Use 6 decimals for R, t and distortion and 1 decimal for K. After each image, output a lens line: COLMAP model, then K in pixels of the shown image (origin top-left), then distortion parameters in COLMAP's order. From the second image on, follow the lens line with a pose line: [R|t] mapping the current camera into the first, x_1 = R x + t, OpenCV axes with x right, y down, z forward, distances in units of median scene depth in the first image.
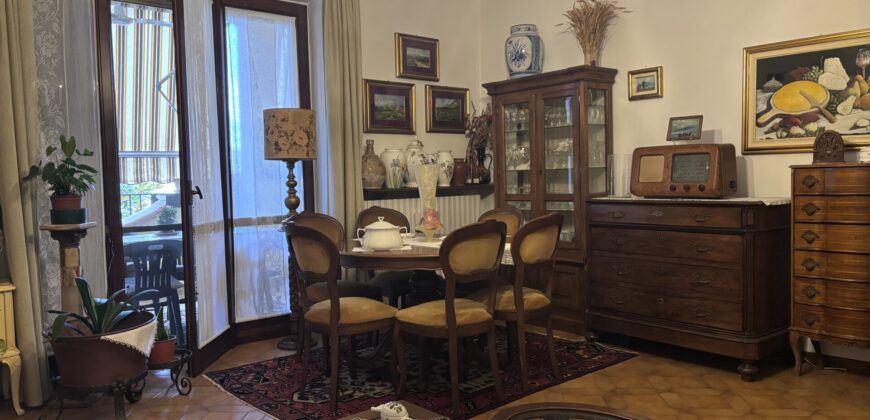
lens RADIAL K [[668.9, 0, 431.1], [0, 668.9, 213.6], [0, 0, 1]] dist [0.036456, -0.055155]
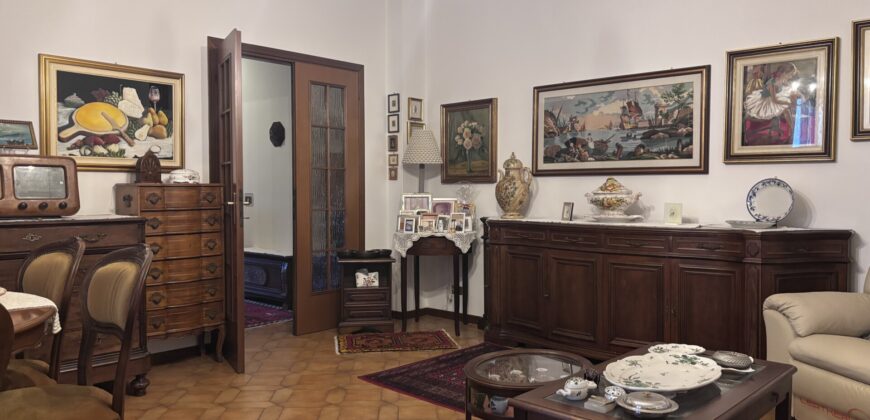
lens RADIAL K [[668.9, 0, 431.1], [0, 668.9, 208.4], [0, 0, 1]] dist [0.036456, -0.055155]
pose [[-0.127199, -0.006879, 0.991853, -0.557306], [0.054018, 0.998444, 0.013852, -0.020923], [-0.990405, 0.055339, -0.126629, 0.646374]]
